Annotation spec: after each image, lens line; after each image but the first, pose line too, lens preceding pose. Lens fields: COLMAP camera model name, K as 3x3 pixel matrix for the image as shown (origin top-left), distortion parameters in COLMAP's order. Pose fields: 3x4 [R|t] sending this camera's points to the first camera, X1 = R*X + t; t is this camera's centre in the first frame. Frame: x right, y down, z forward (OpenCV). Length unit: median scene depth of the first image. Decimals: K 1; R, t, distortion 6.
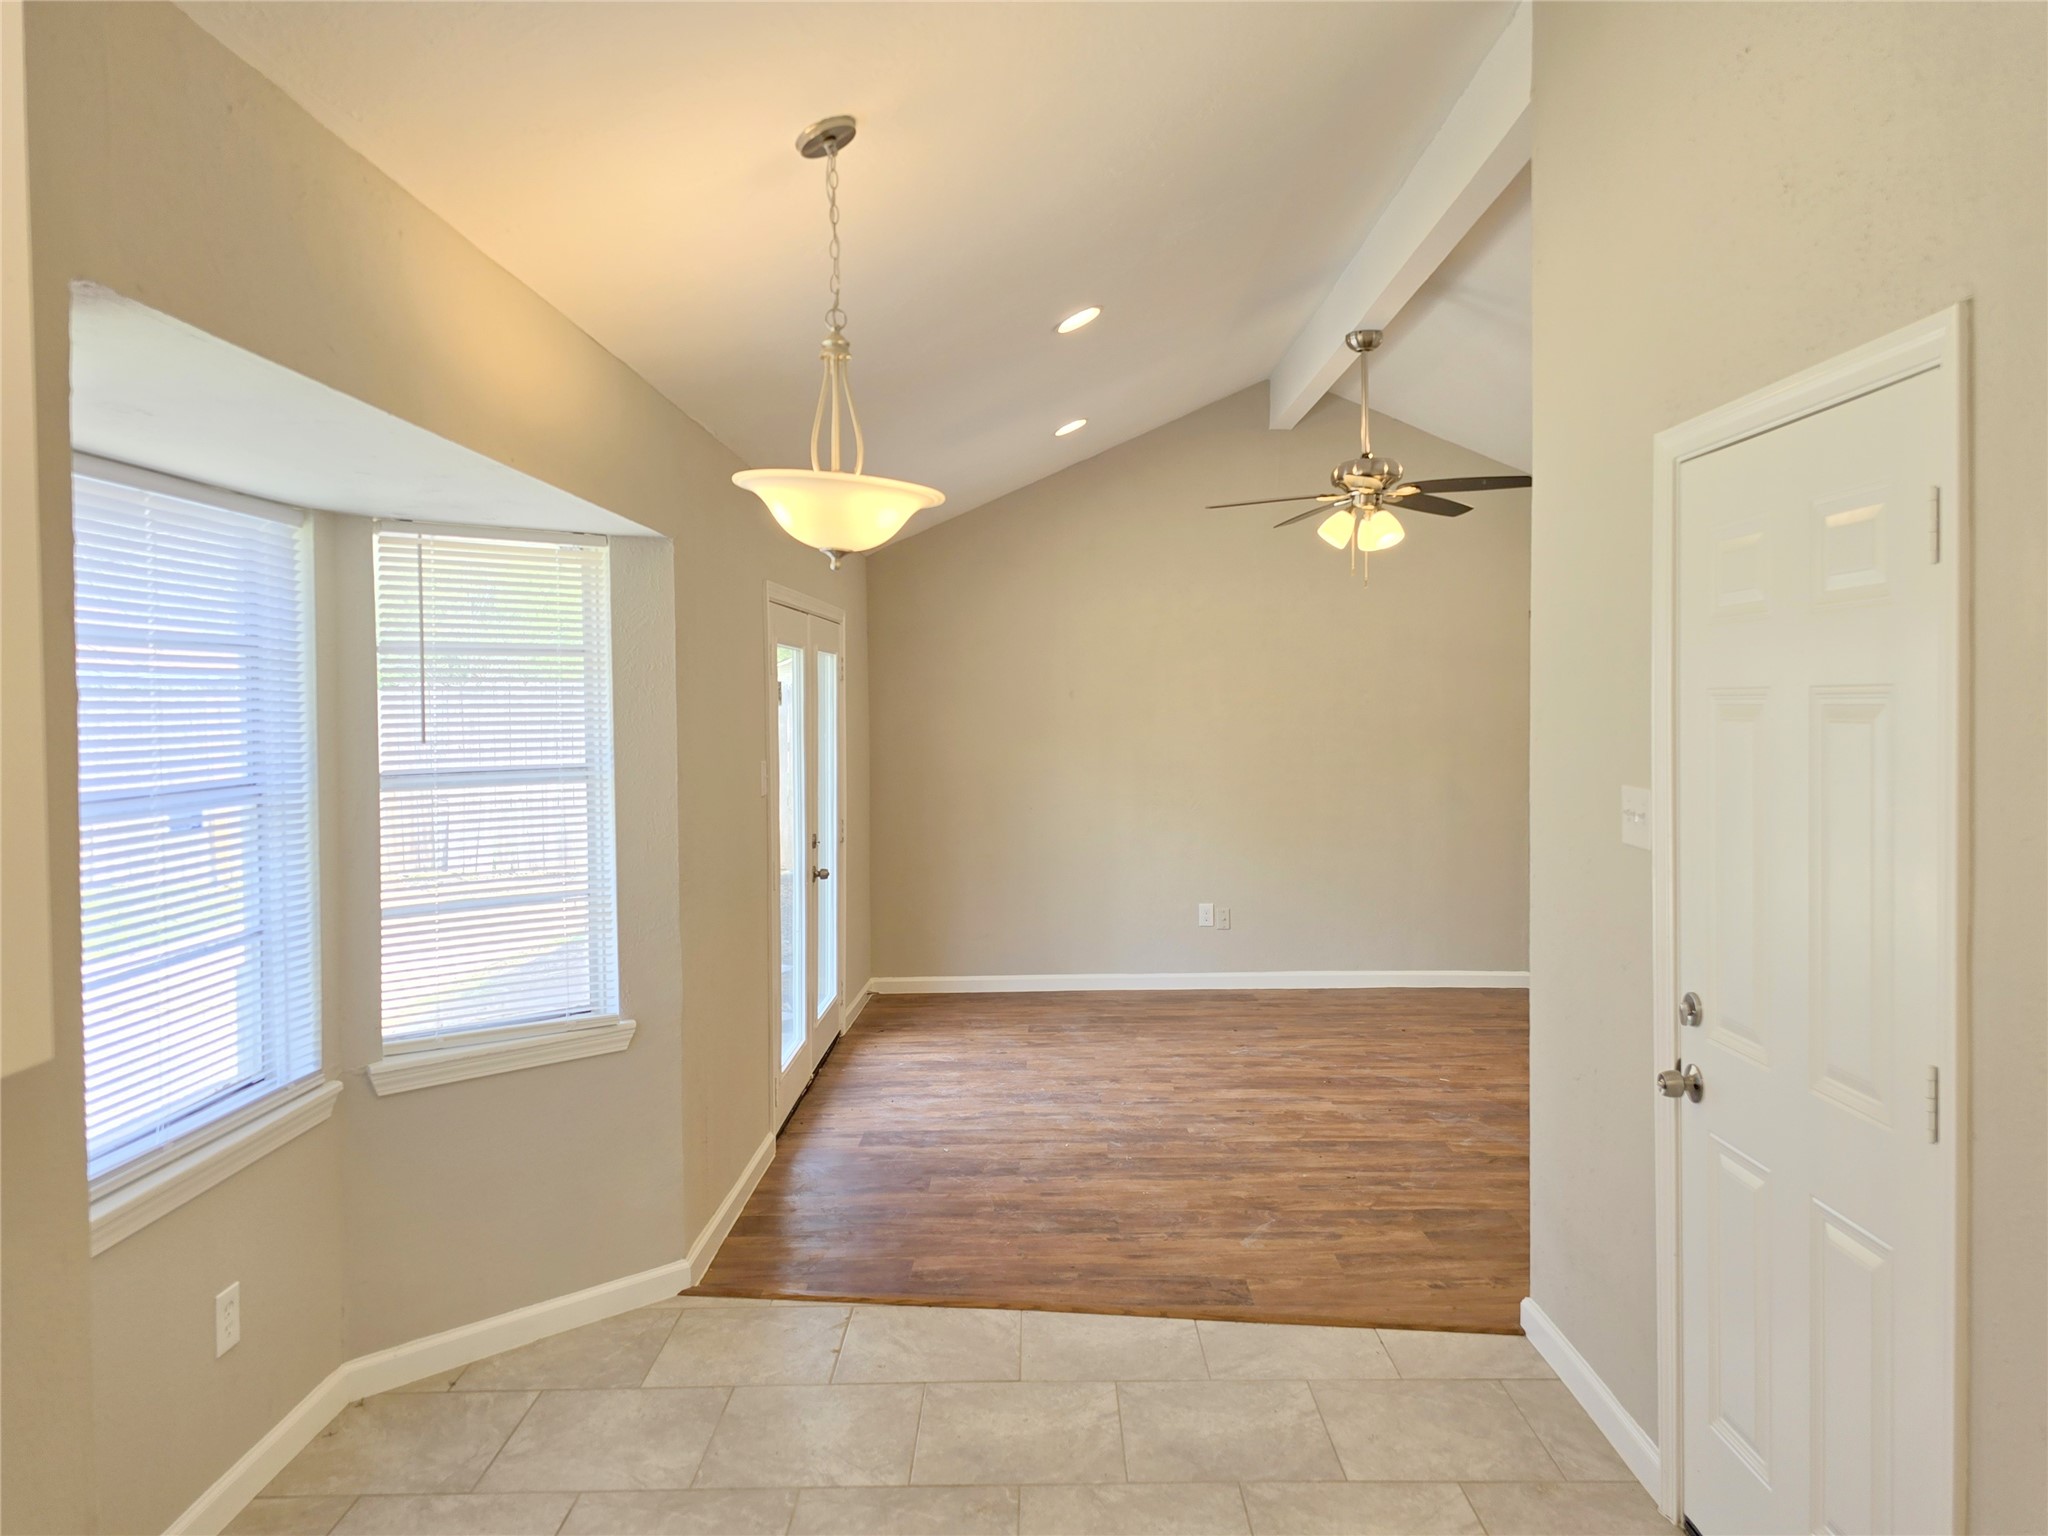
lens RADIAL K [[1469.9, 0, 1025.5], [0, 1469.9, 753.7], [0, 0, 1]] dist [0.105524, -0.129153]
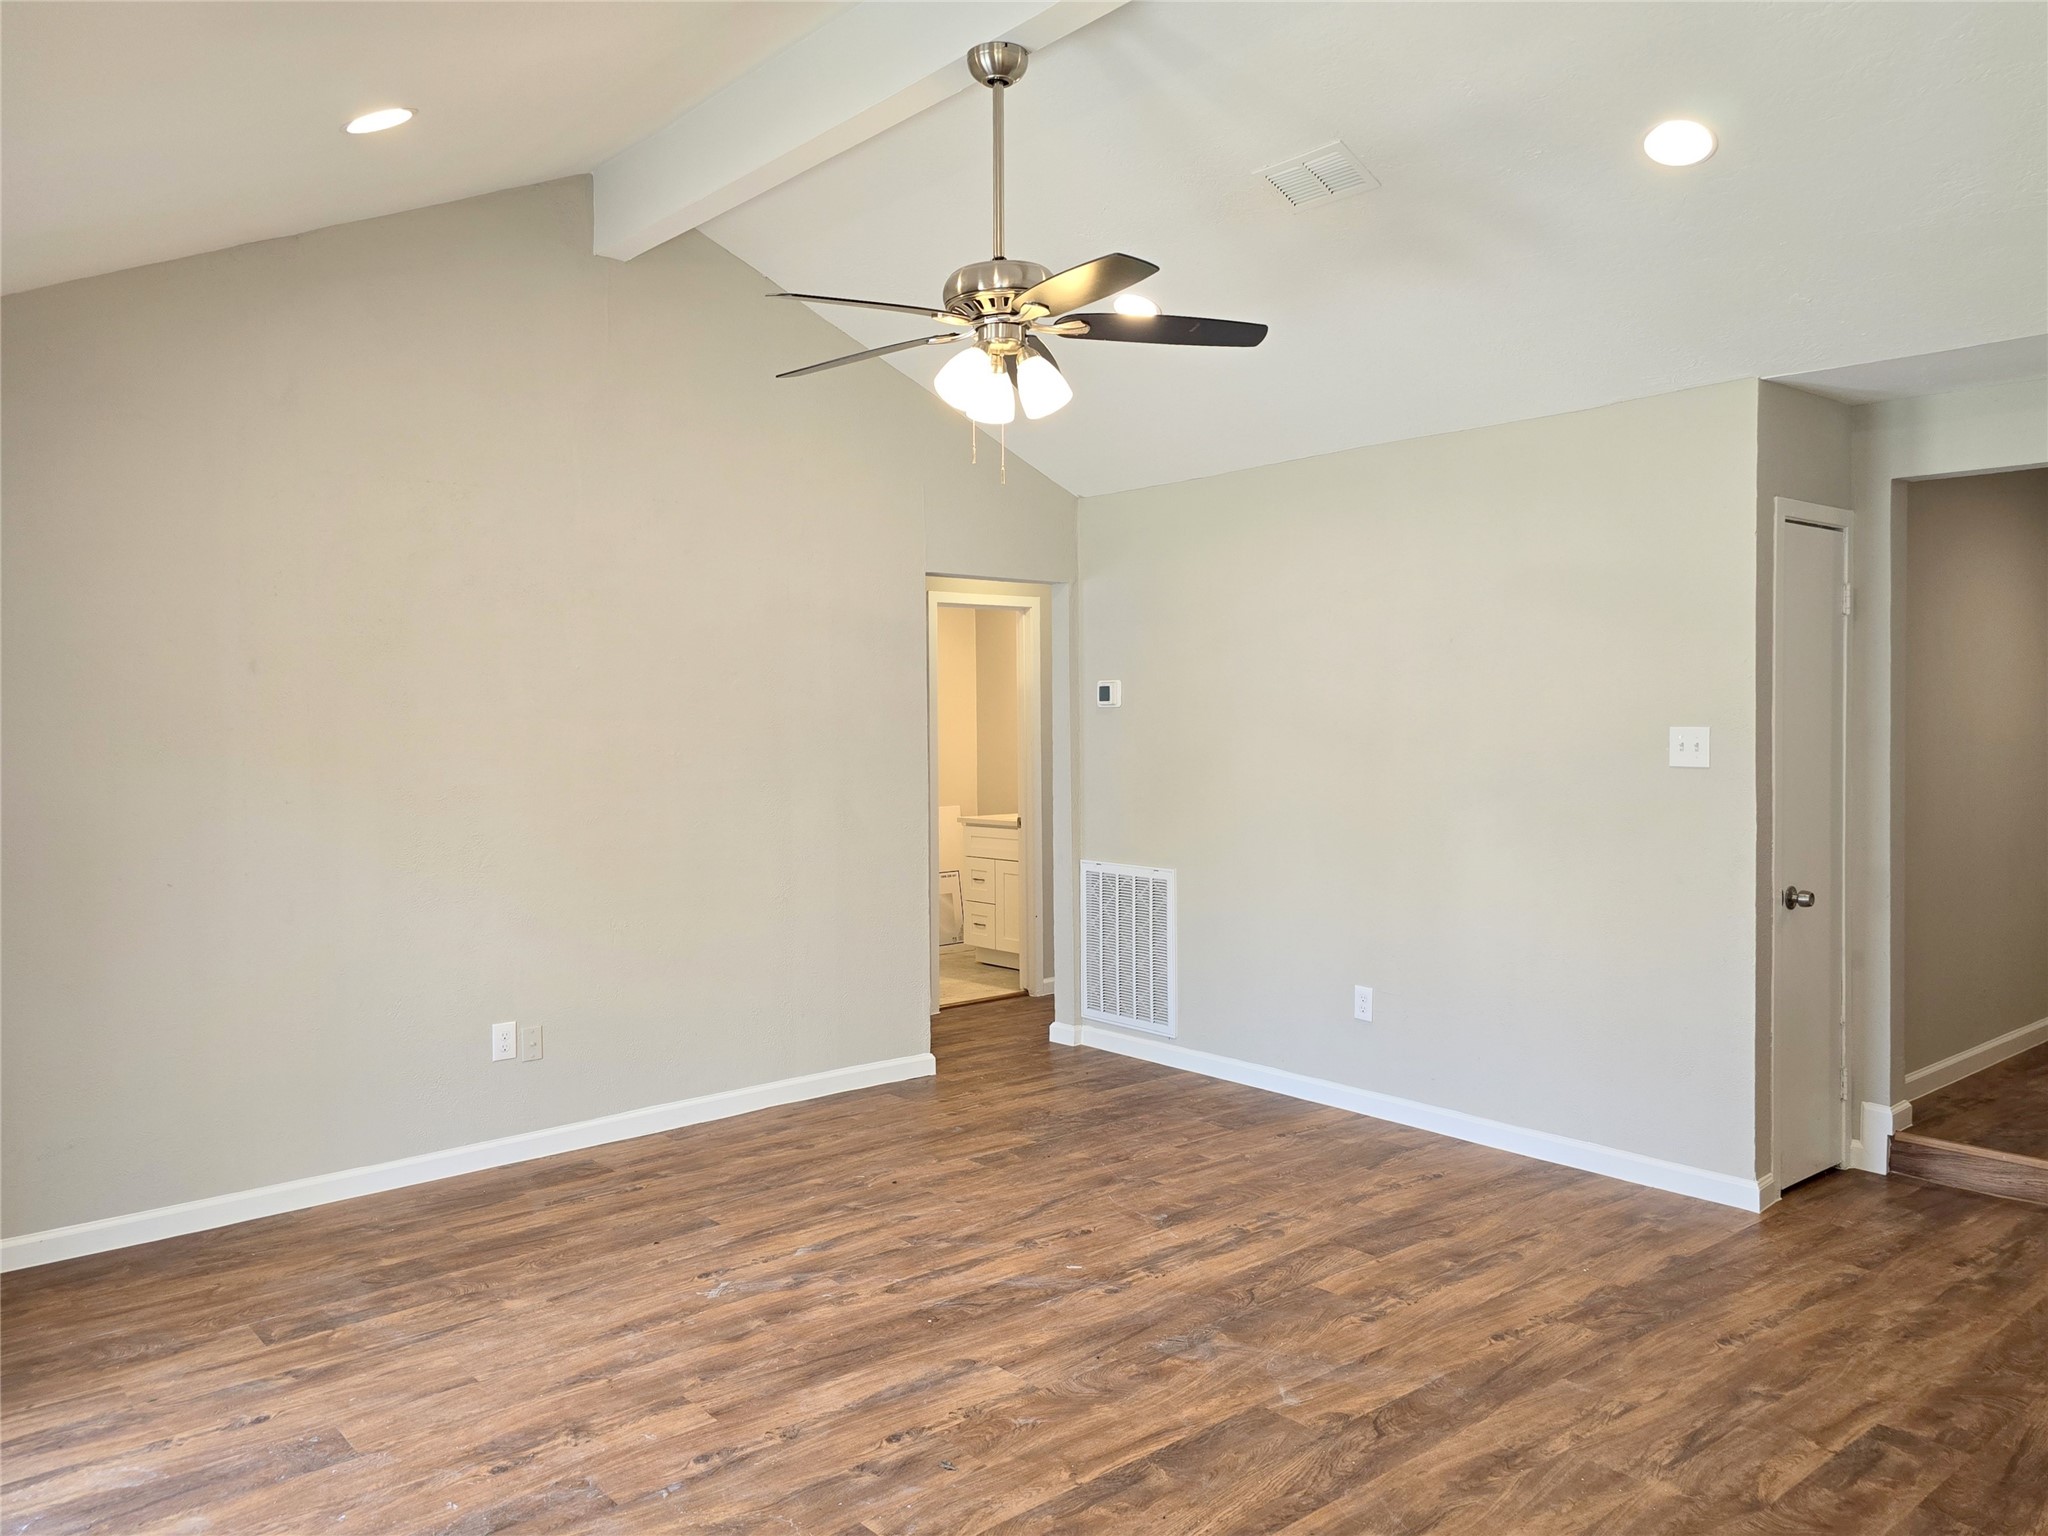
lens RADIAL K [[1514.3, 0, 1020.7], [0, 1514.3, 747.5], [0, 0, 1]] dist [0.070252, -0.066340]
pose [[0.756890, -0.012063, 0.653431, -0.187359], [0.023637, 0.999681, -0.008925, 0.001179], [-0.653115, 0.022200, 0.756933, 0.593820]]
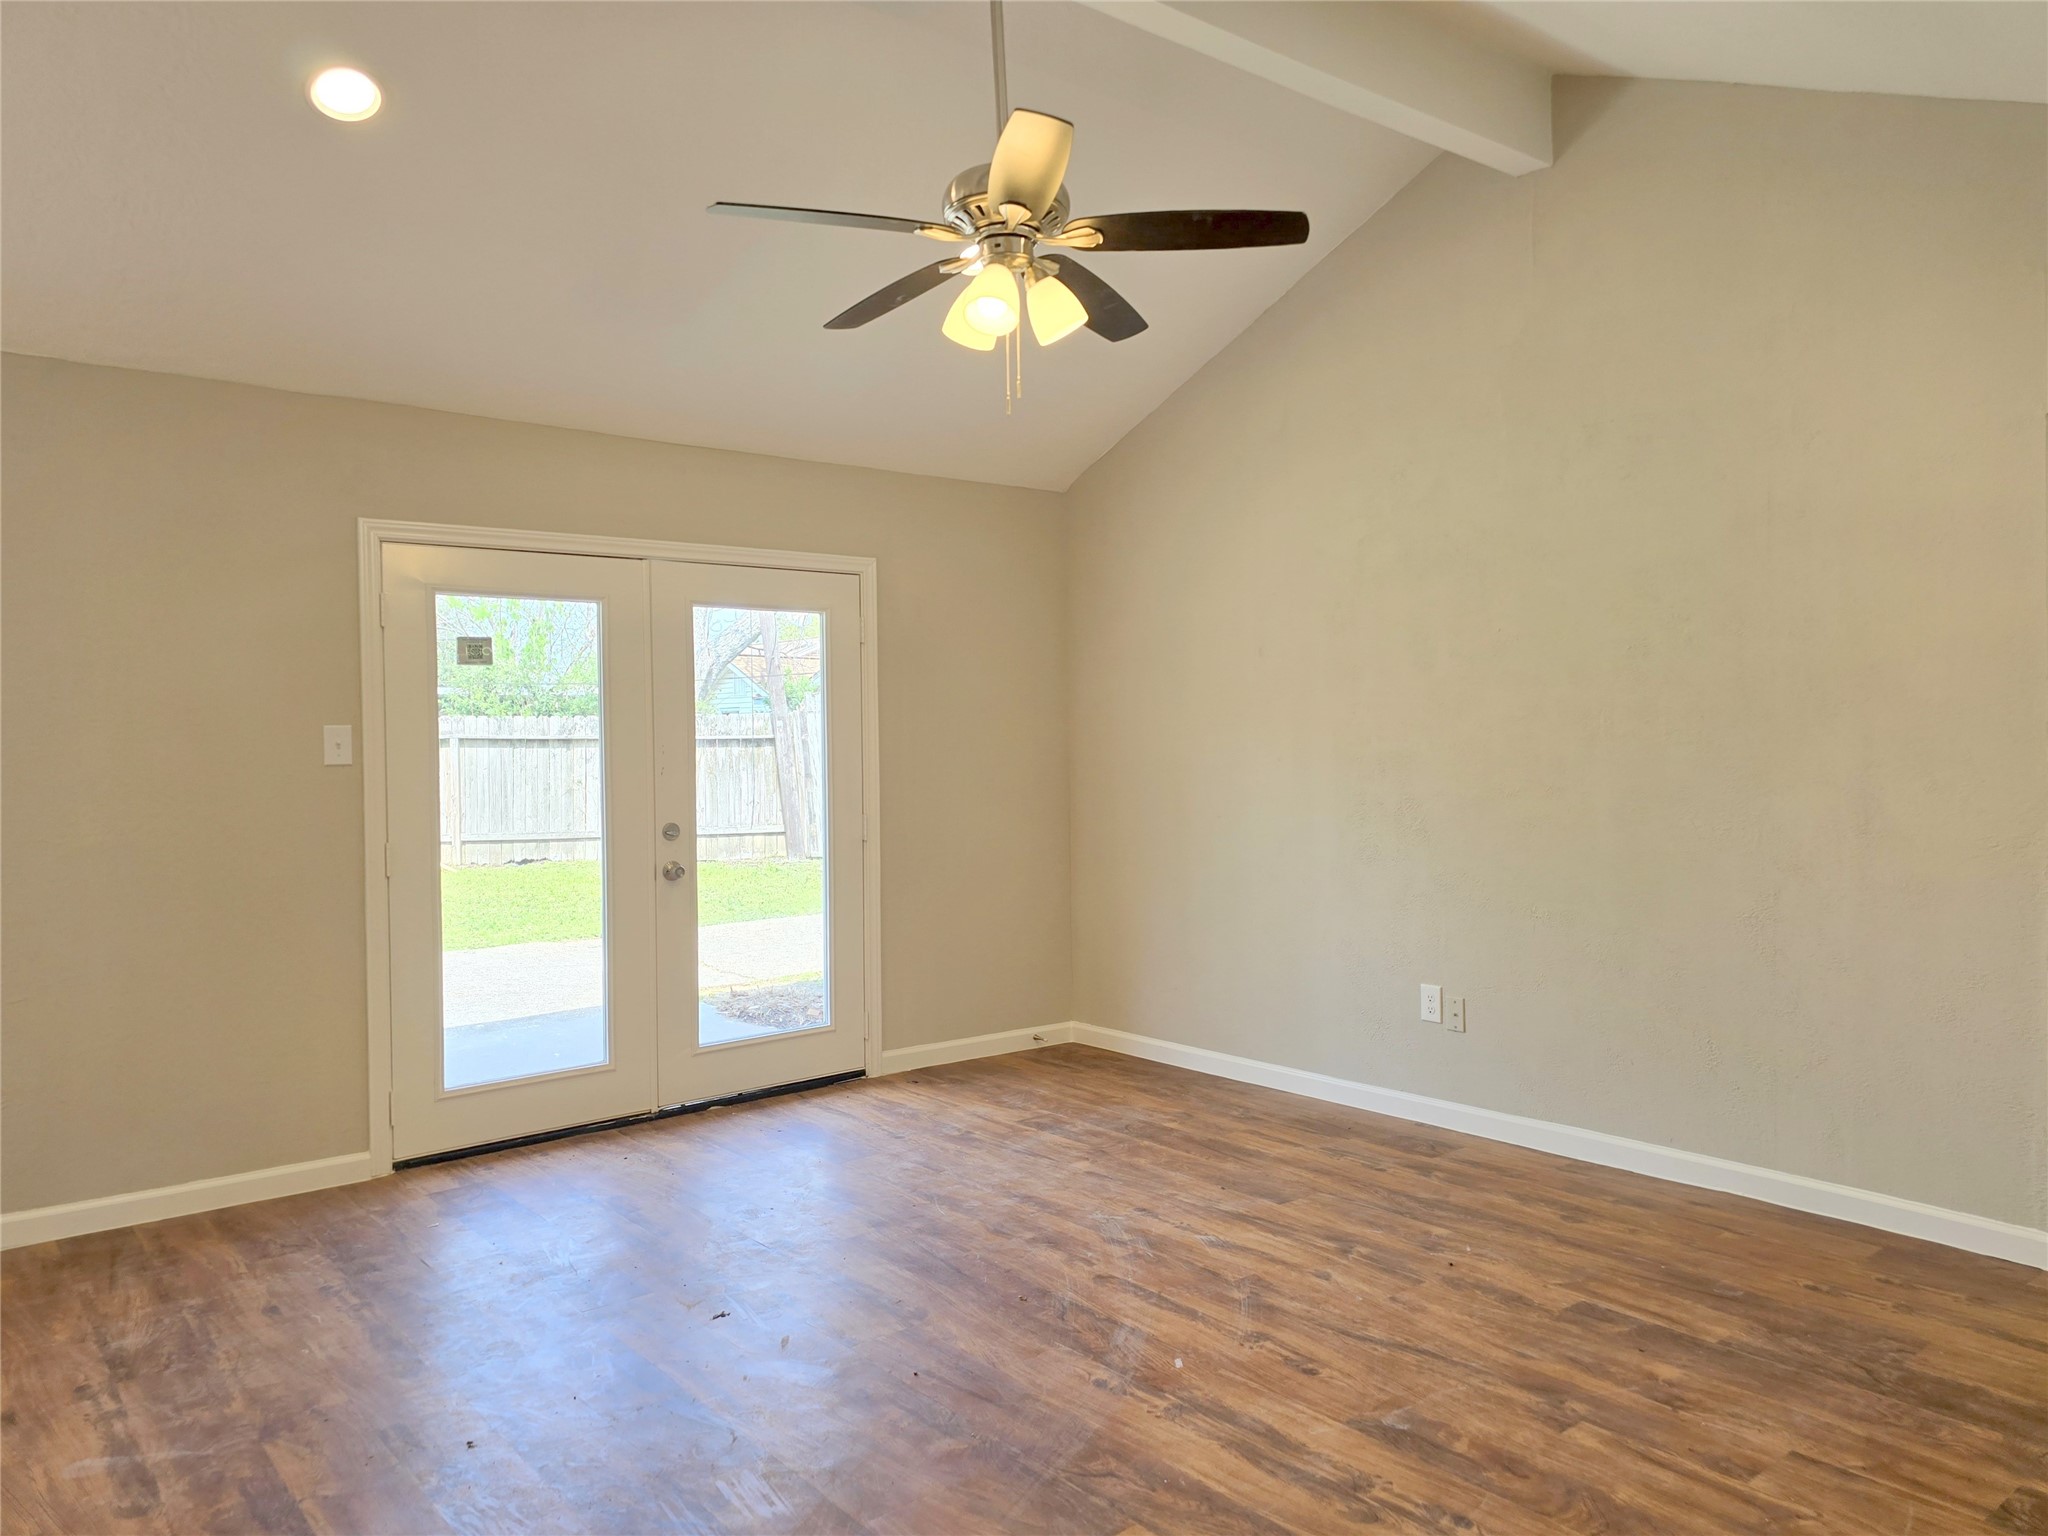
lens RADIAL K [[1424.1, 0, 1024.0], [0, 1424.1, 768.0], [0, 0, 1]] dist [0.063586, -0.055980]
pose [[0.635927, 0.015502, -0.771593, 0.717345], [-0.018186, 0.999822, 0.005098, 0.018659], [0.771535, 0.010791, 0.636096, 0.749071]]
